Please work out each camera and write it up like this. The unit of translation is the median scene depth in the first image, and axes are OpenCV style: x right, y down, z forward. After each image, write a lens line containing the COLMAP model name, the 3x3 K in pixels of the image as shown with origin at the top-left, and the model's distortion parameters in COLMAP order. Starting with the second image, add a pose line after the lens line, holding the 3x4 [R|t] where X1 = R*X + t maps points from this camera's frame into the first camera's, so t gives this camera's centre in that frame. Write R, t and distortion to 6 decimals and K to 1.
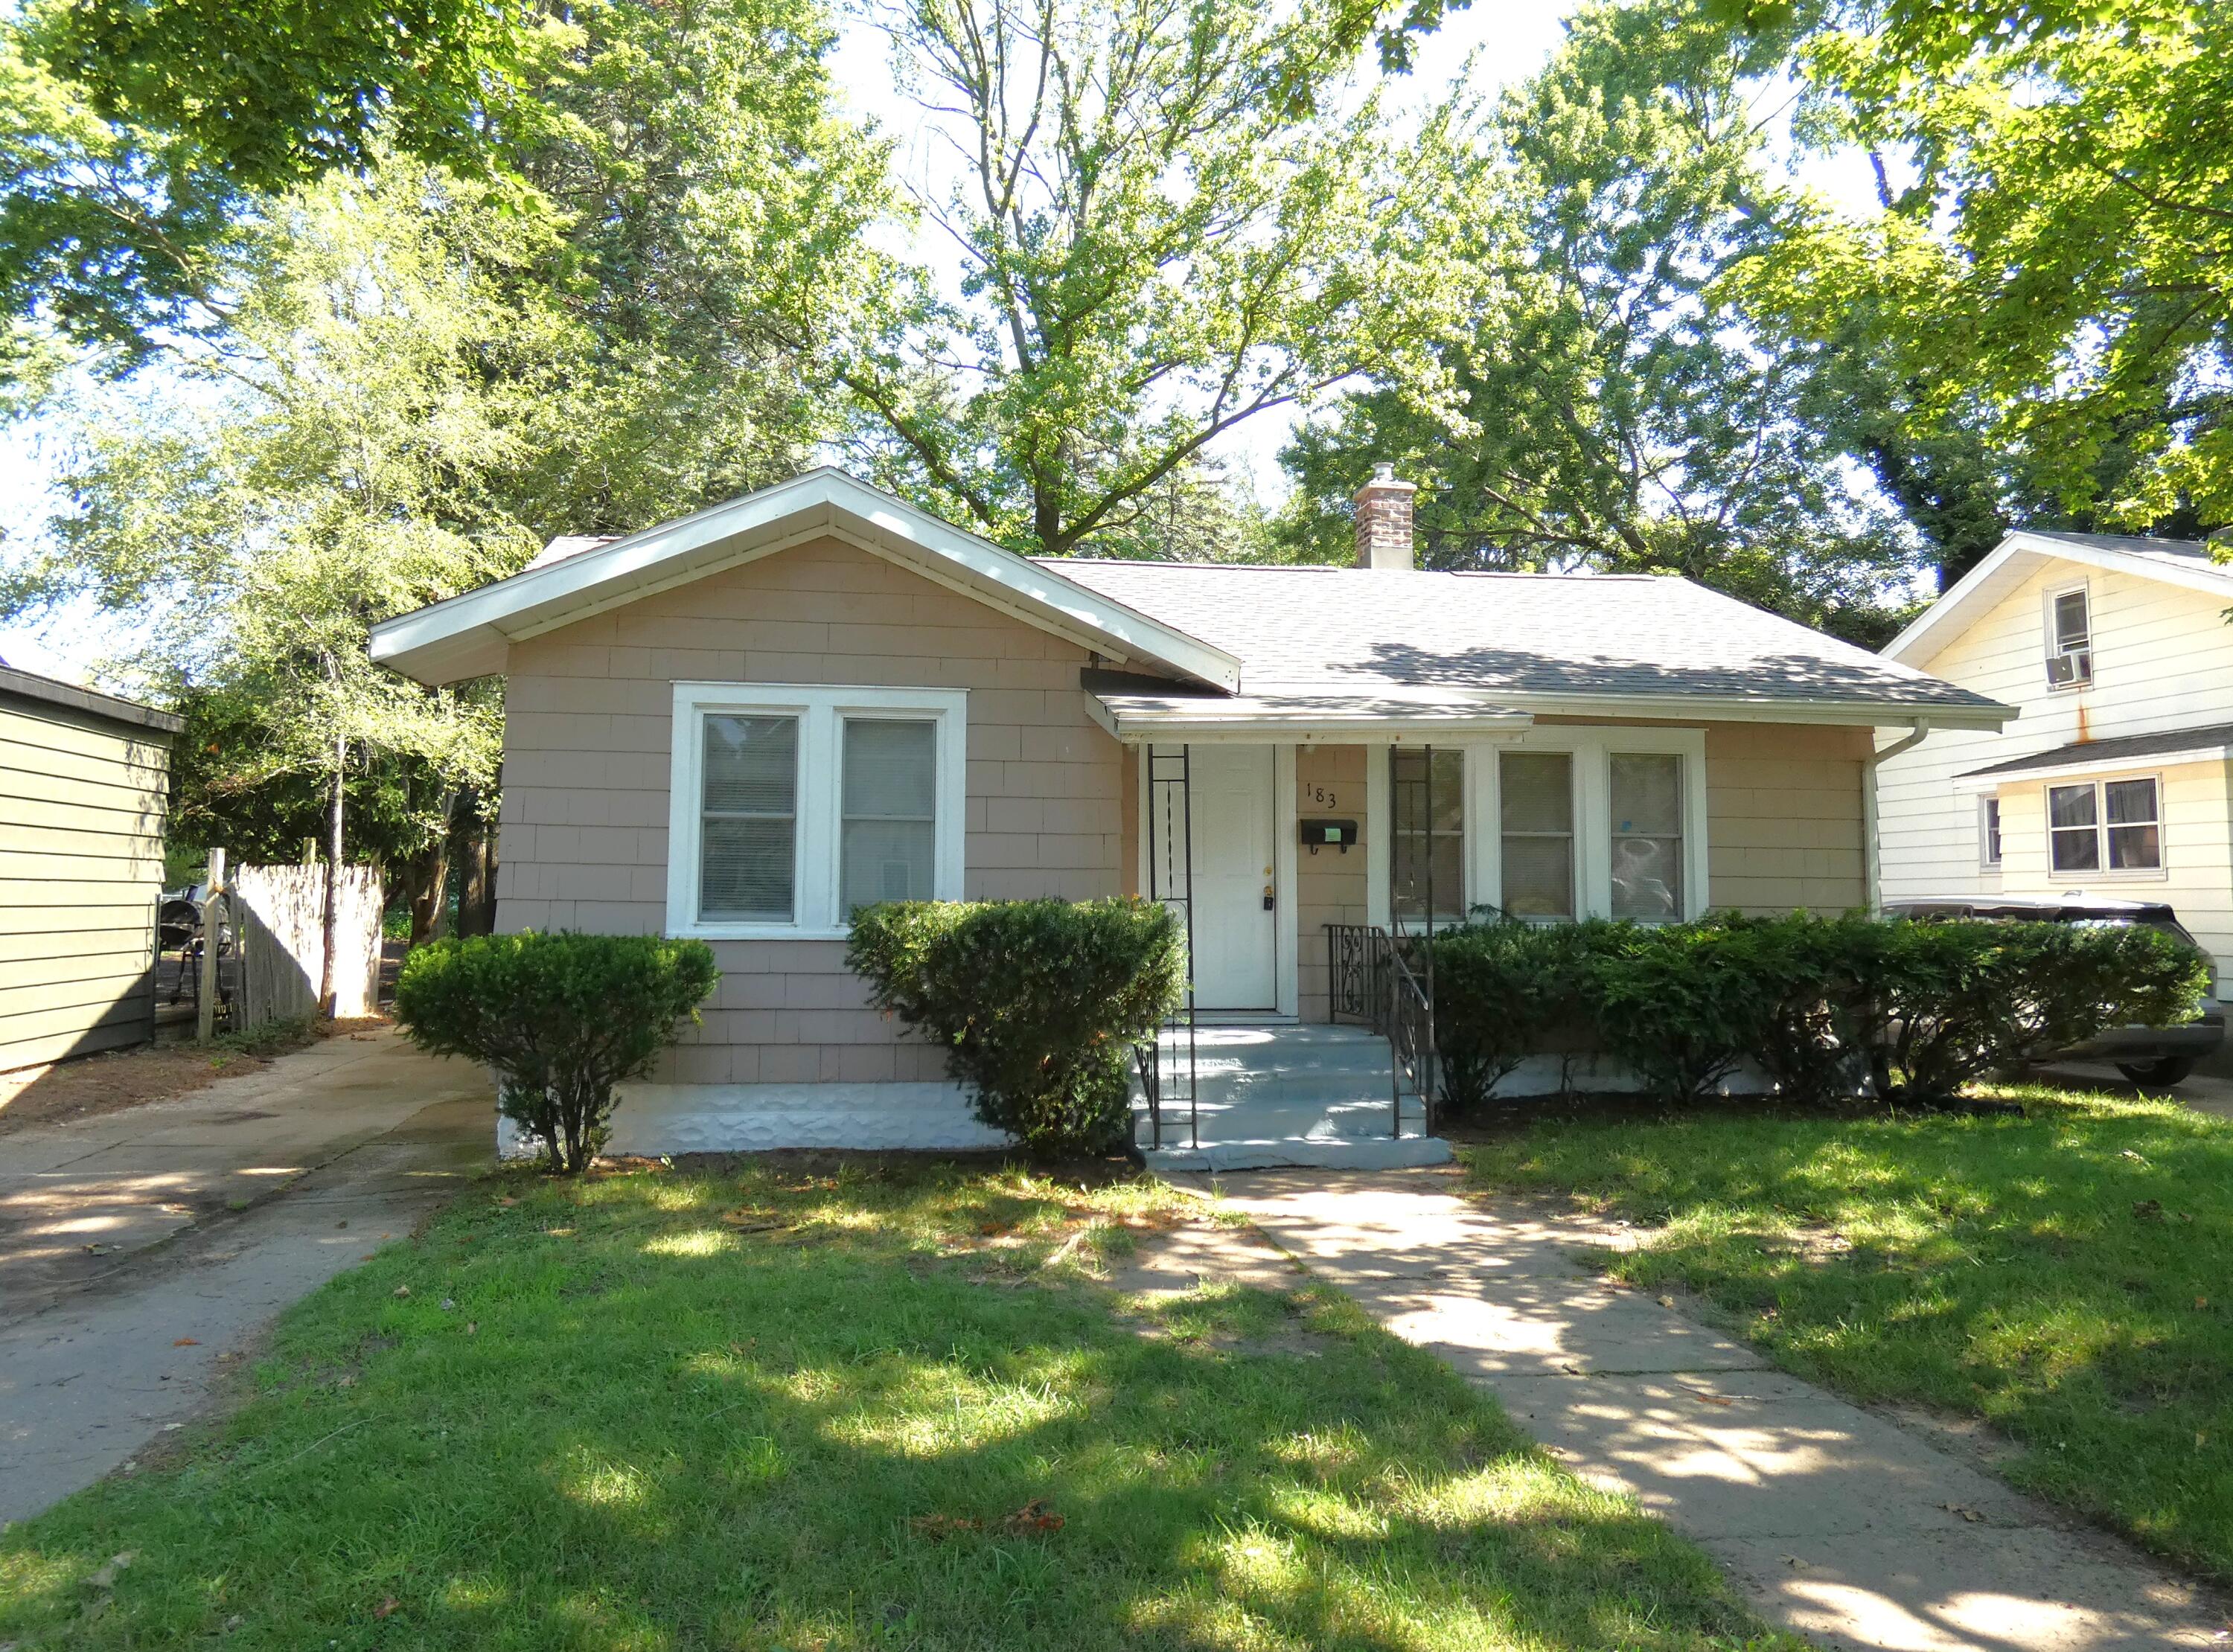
lens RADIAL K [[1471.8, 0, 1056.3], [0, 1471.8, 736.8], [0, 0, 1]] dist [0.007040, -0.001355]
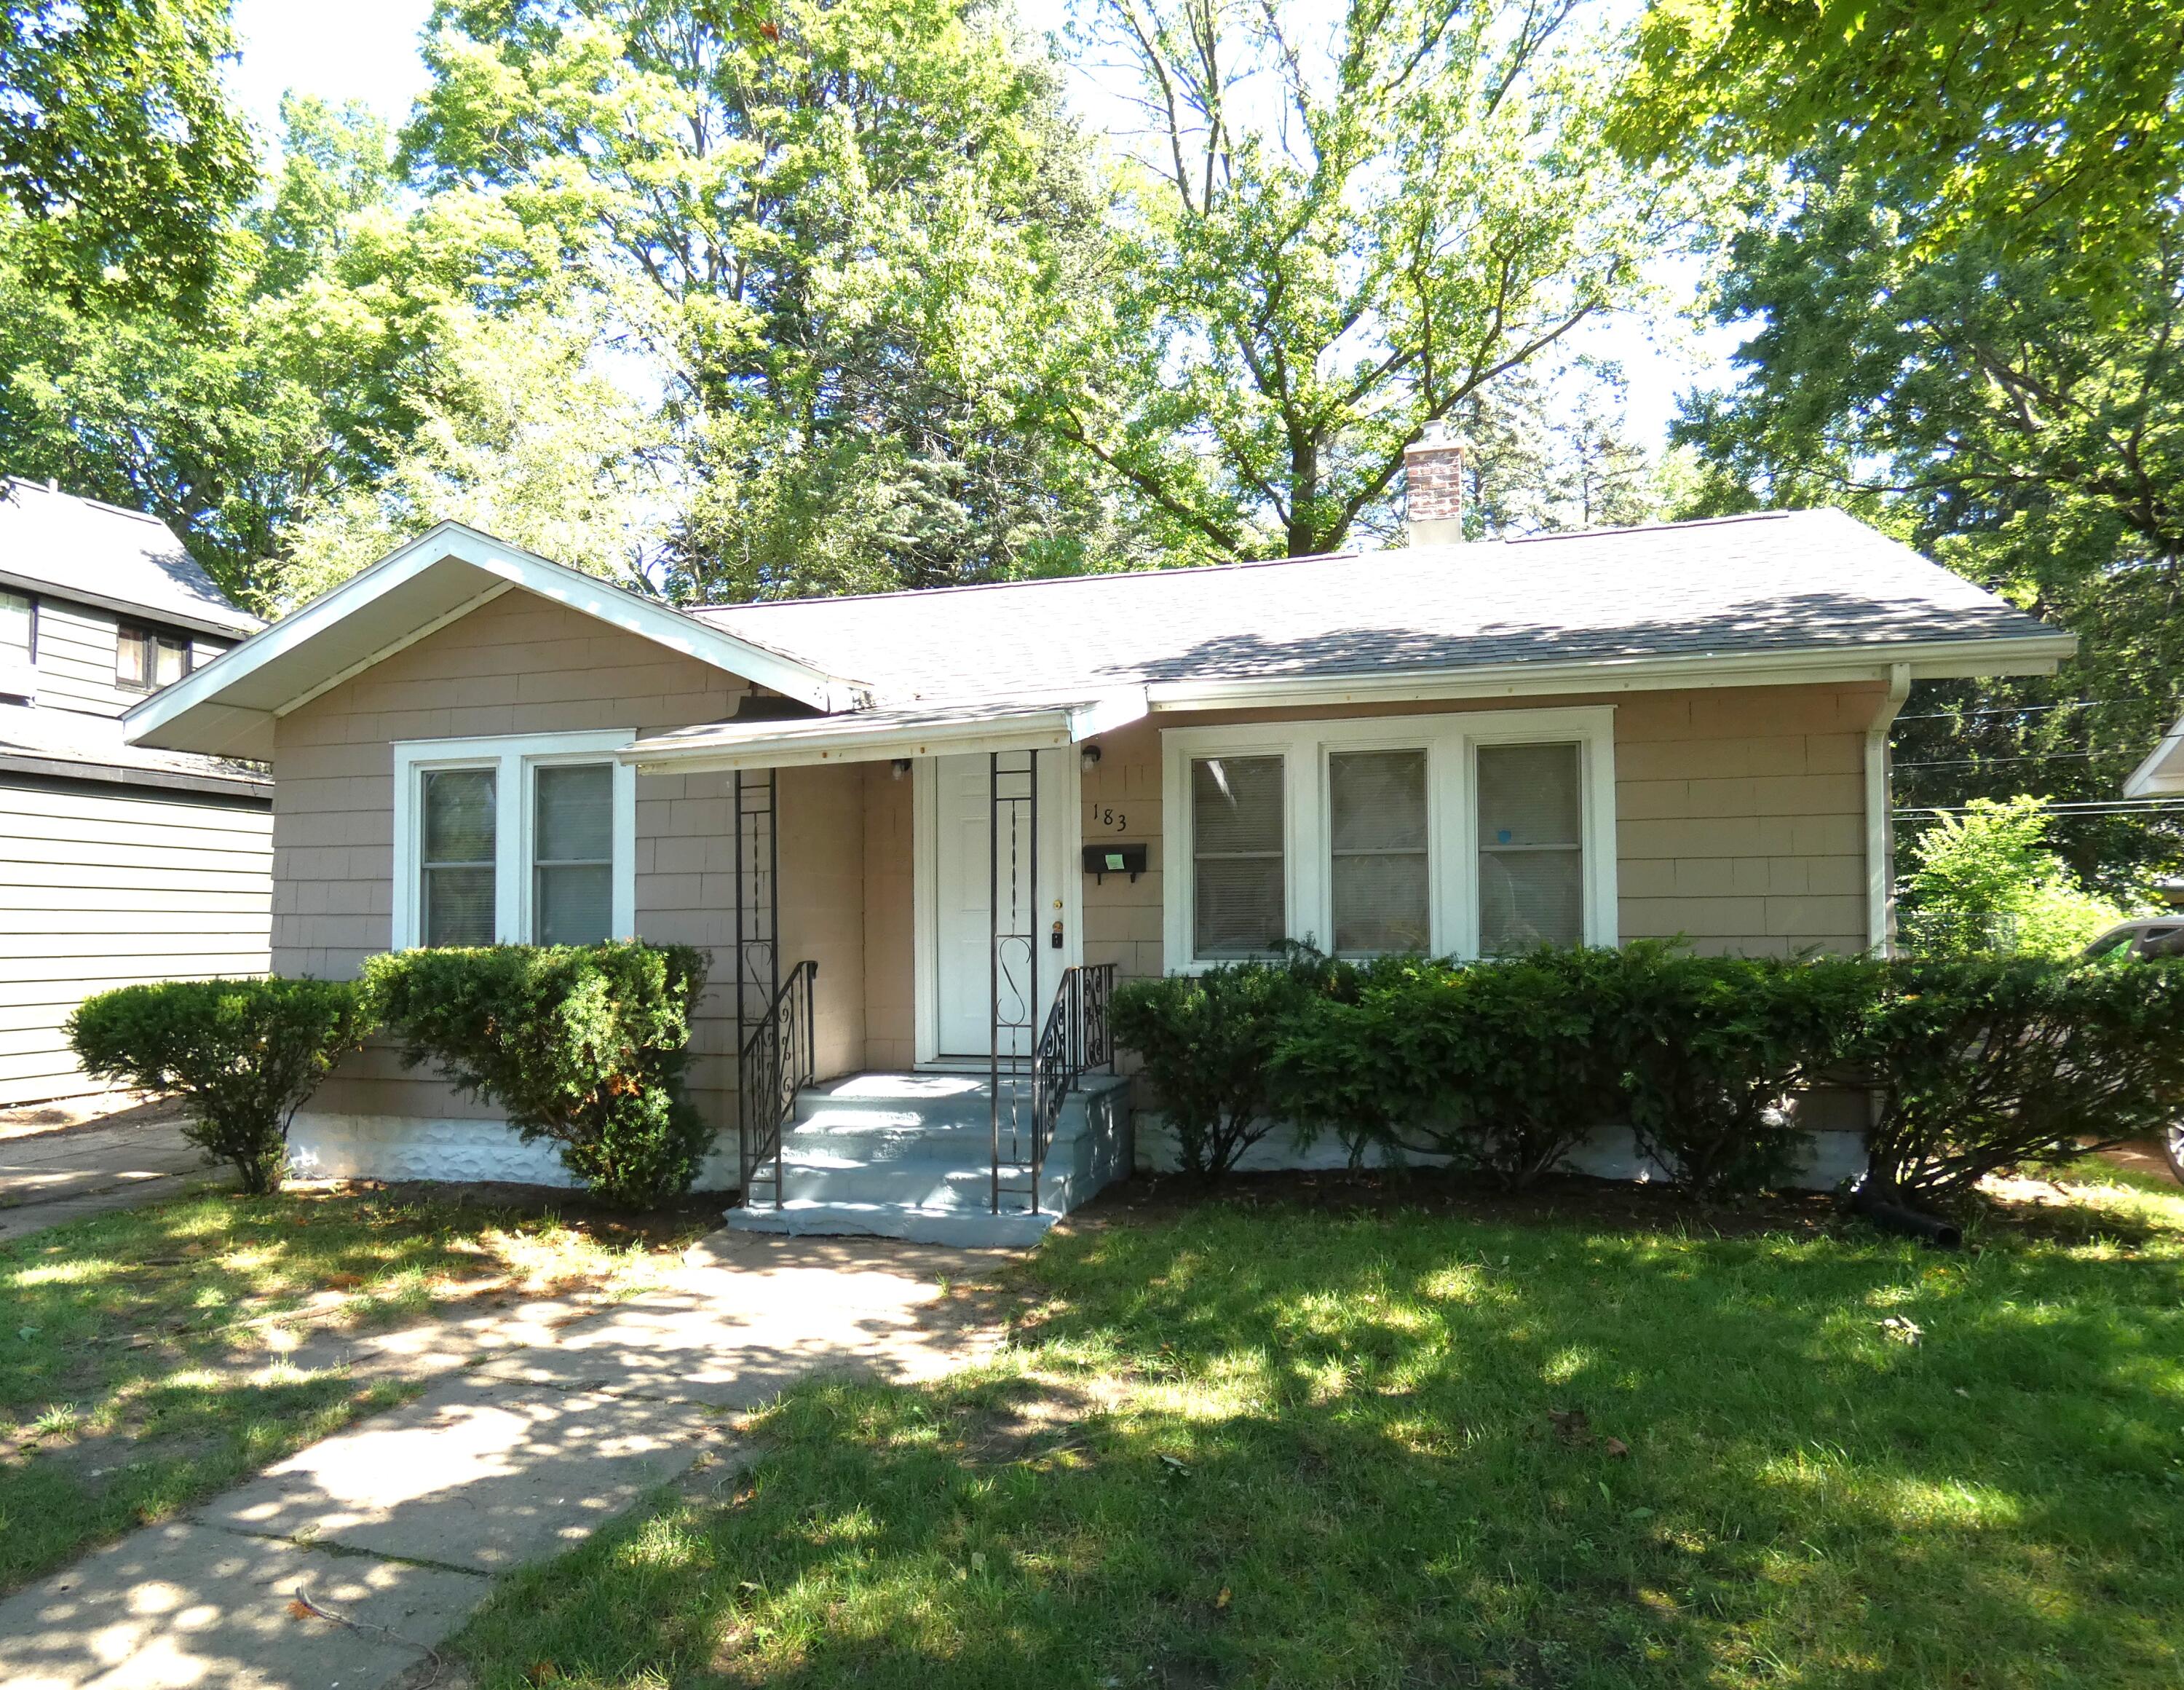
lens RADIAL K [[1366.6, 0, 1087.7], [0, 1366.6, 857.7], [0, 0, 1]] dist [-0.004422, 0.003442]
pose [[0.907684, -0.034665, -0.418220, 0.597705], [0.059557, 0.997136, 0.046610, 0.029040], [0.415407, -0.067215, 0.907149, 0.296387]]
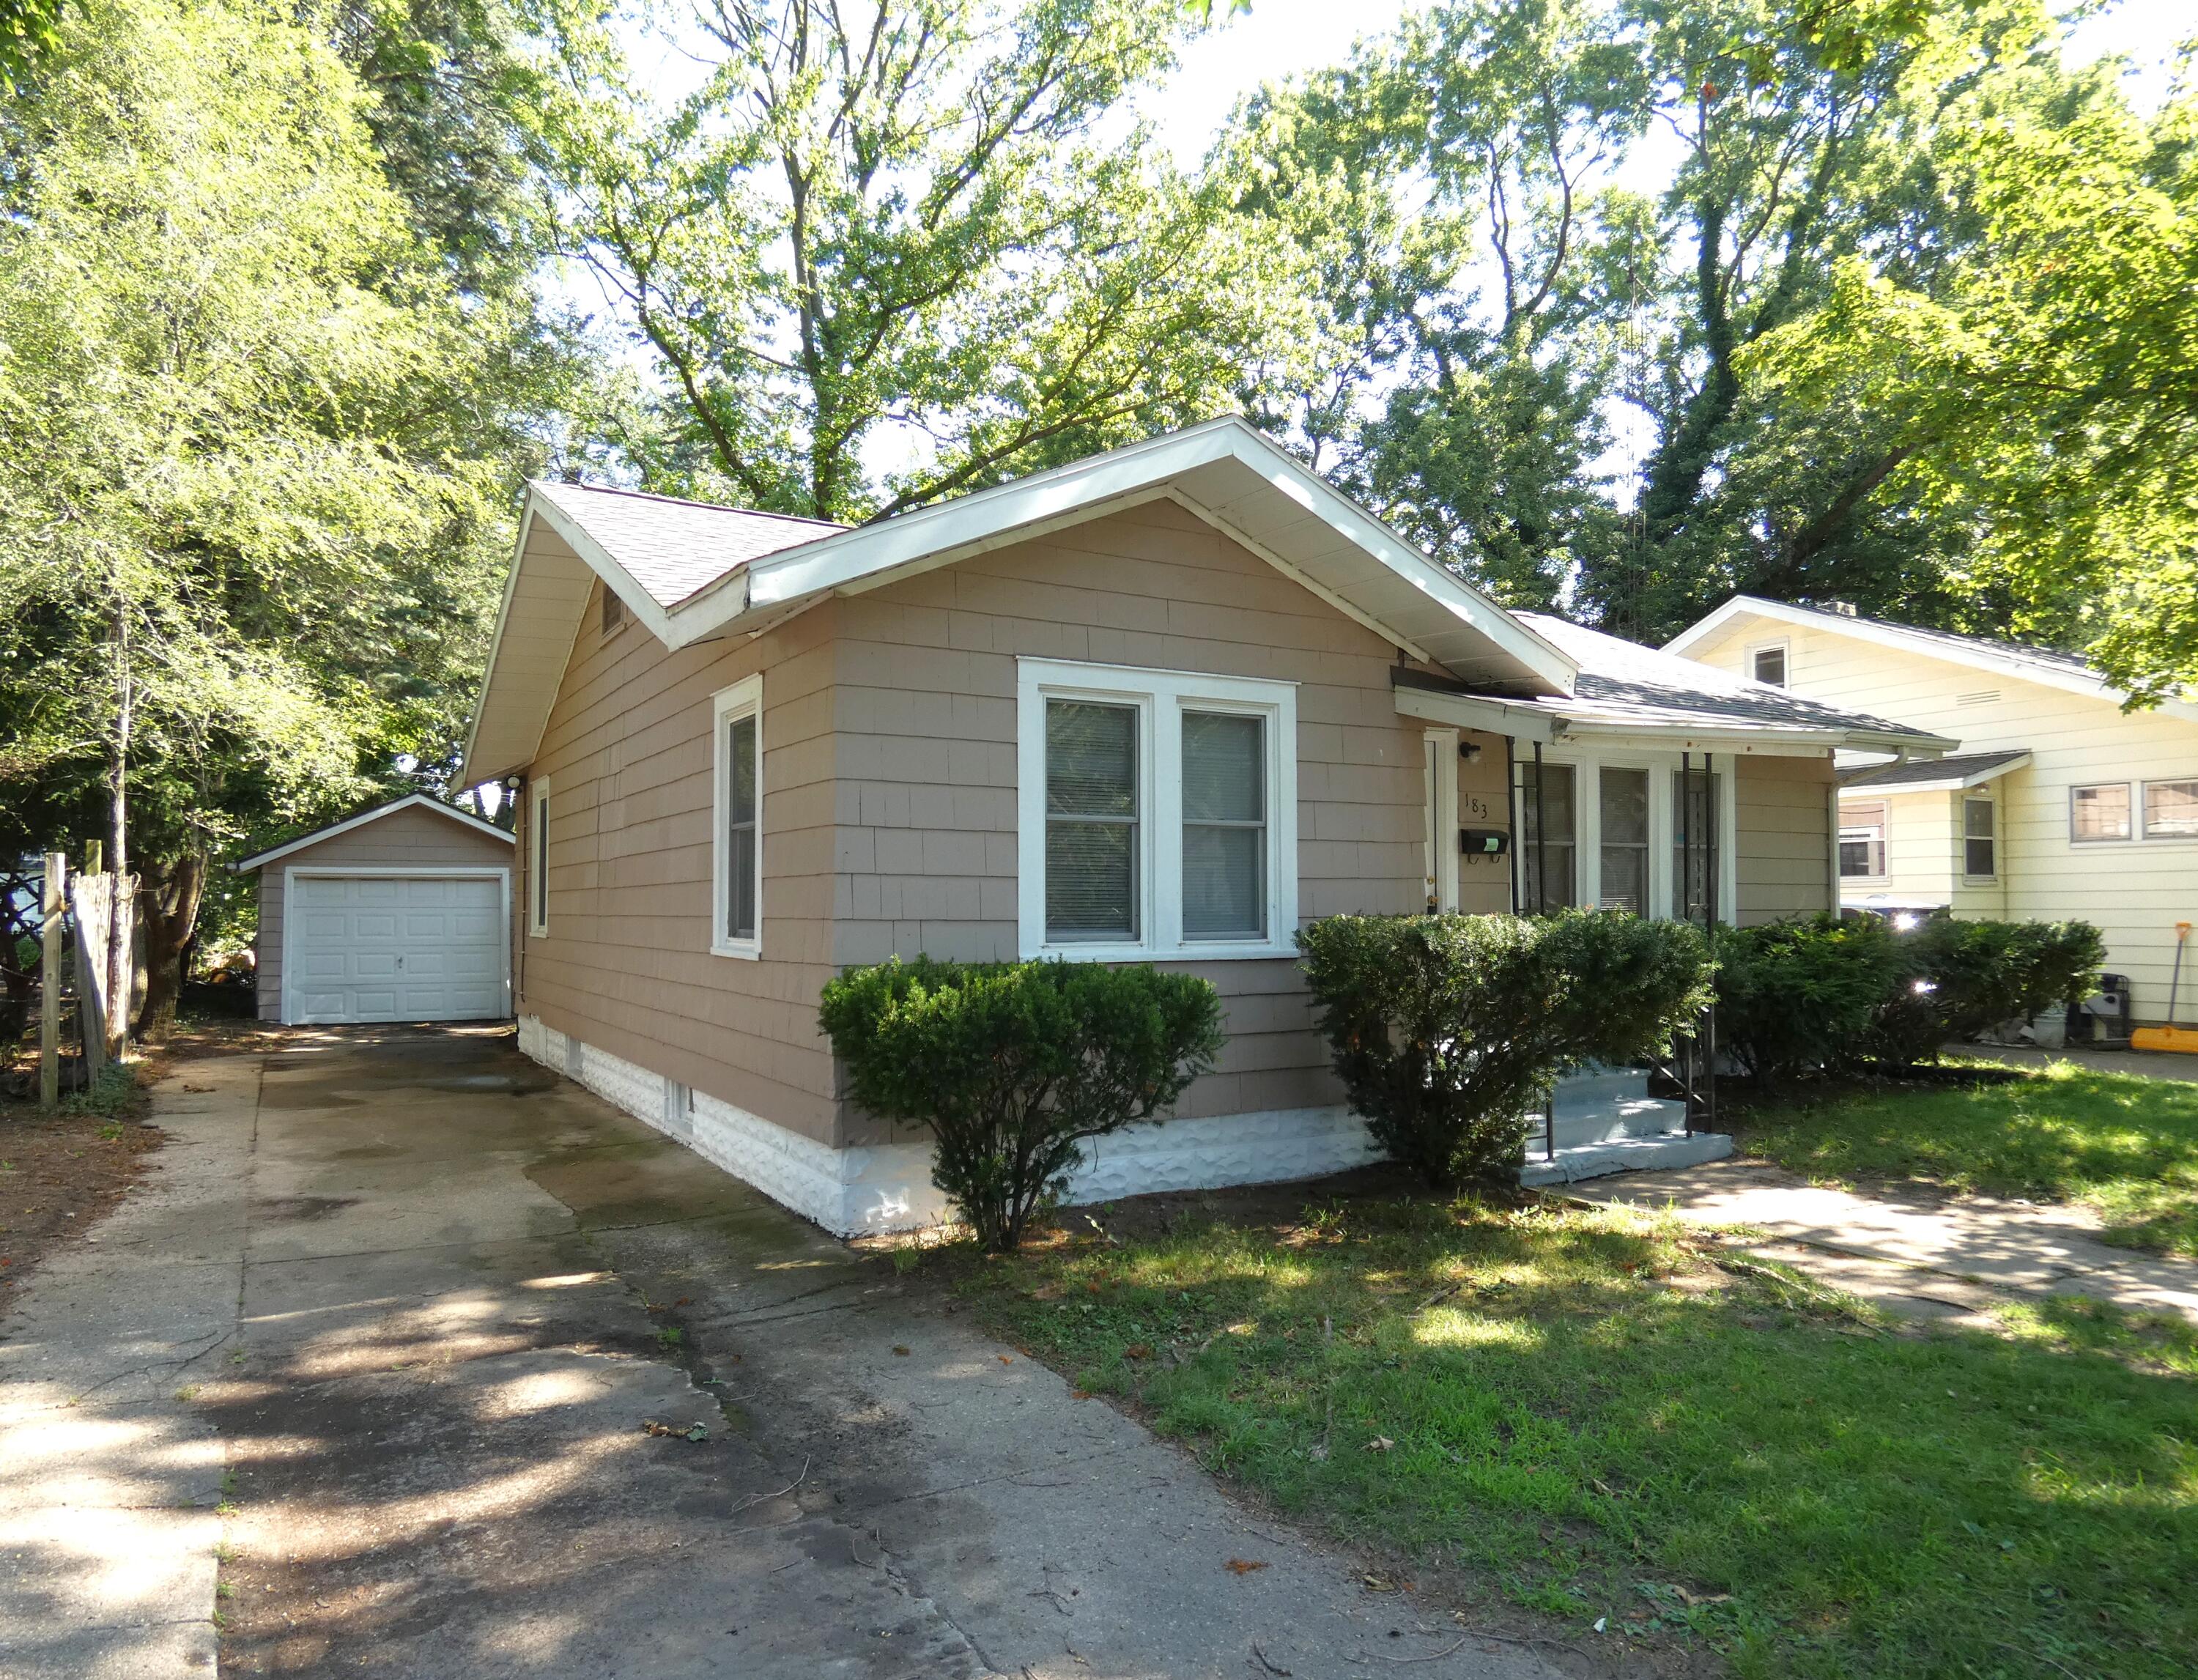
lens RADIAL K [[1375.3, 0, 1097.4], [0, 1375.3, 843.8], [0, 0, 1]] dist [-0.004422, 0.003442]
pose [[0.937788, 0.005885, 0.347160, -0.477666], [-0.029040, 0.997683, 0.061533, 0.018422], [-0.345993, -0.067786, 0.935785, 0.241136]]
